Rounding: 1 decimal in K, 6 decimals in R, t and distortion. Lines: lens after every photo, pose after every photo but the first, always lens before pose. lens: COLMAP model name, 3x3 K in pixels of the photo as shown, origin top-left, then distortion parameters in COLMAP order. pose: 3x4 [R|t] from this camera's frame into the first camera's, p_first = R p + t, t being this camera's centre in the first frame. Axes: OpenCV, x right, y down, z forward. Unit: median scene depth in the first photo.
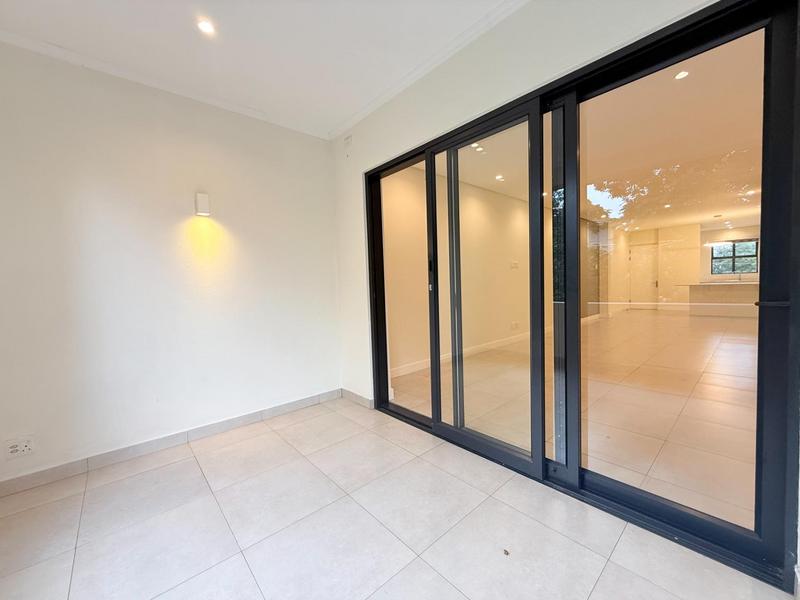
lens RADIAL K [[316.3, 0, 387.5], [0, 316.3, 302.6], [0, 0, 1]] dist [-0.007549, 0.000368]
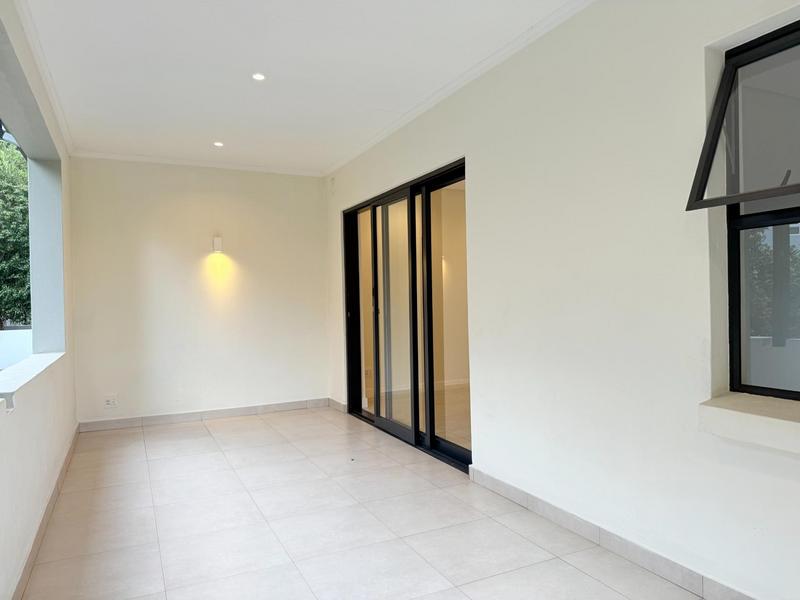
lens RADIAL K [[552.6, 0, 400.0], [0, 552.6, 300.0], [0, 0, 1]] dist [-0.002352, -0.000476]
pose [[0.968144, 0.011910, -0.250110, 0.760101], [-0.022478, 0.998969, -0.039437, 0.001133], [0.249383, 0.043803, 0.967414, -1.080513]]
